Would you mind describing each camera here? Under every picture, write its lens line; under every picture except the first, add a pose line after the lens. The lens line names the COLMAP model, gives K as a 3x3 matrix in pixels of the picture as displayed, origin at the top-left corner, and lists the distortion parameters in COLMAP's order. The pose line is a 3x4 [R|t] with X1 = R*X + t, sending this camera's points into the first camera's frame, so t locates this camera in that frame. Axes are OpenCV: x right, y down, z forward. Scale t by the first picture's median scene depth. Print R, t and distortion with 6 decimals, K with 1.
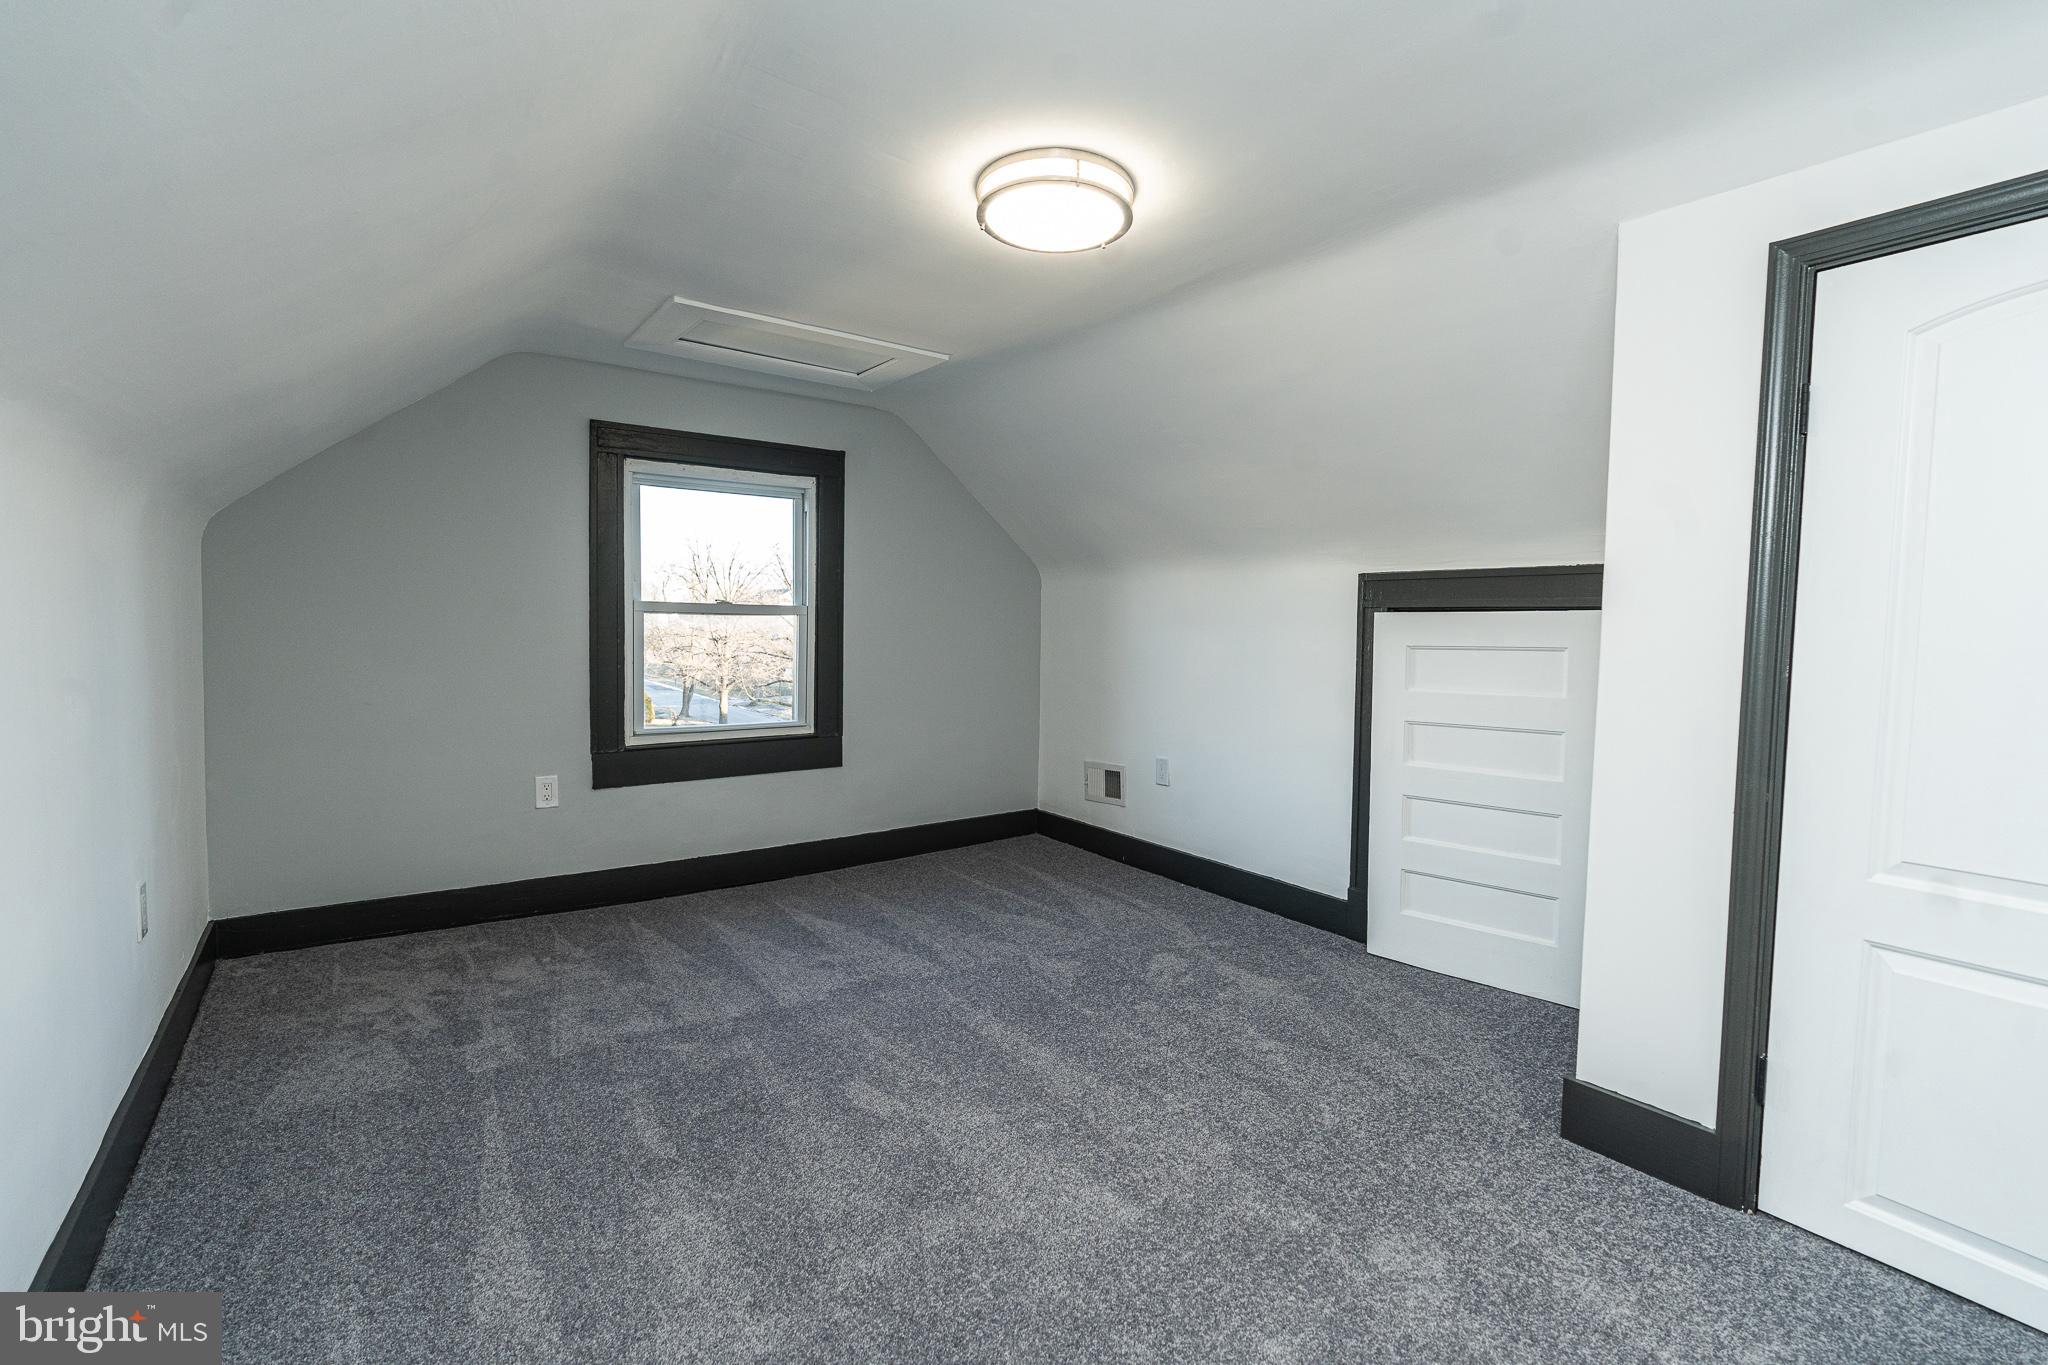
lens RADIAL K [[930.2, 0, 1018.0], [0, 930.2, 679.9], [0, 0, 1]] dist [-0.009308, 0.004382]
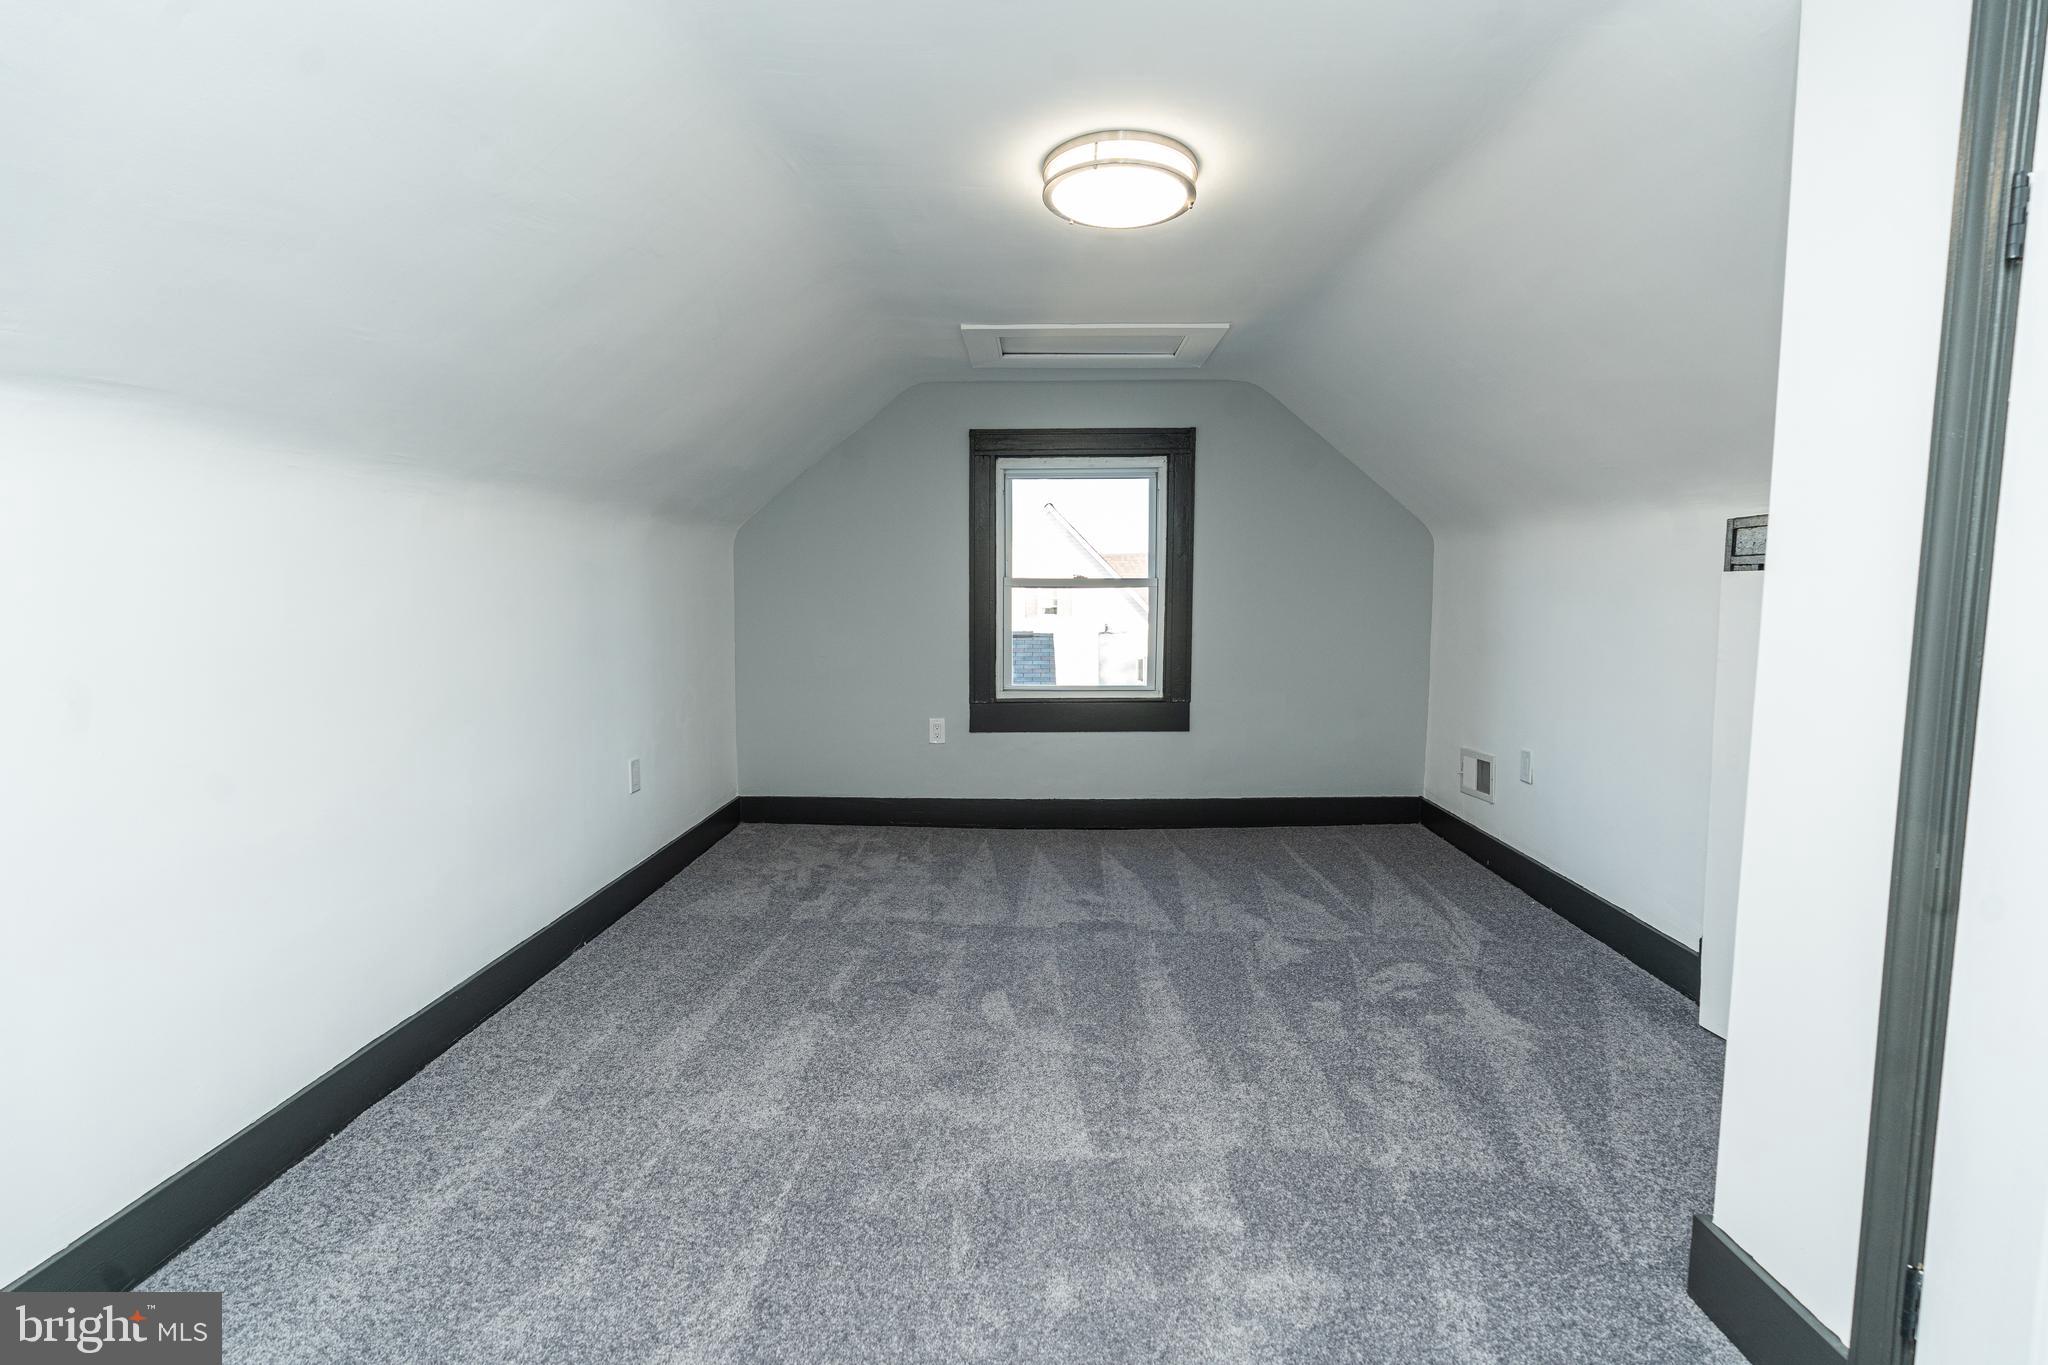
lens RADIAL K [[930.2, 0, 1003.2], [0, 930.2, 682.3], [0, 0, 1]] dist [-0.009308, 0.004382]
pose [[0.793920, 0.050392, -0.605930, 0.363876], [-0.022605, 0.998317, 0.053407, -0.016895], [0.607602, -0.028704, 0.793723, 0.050422]]
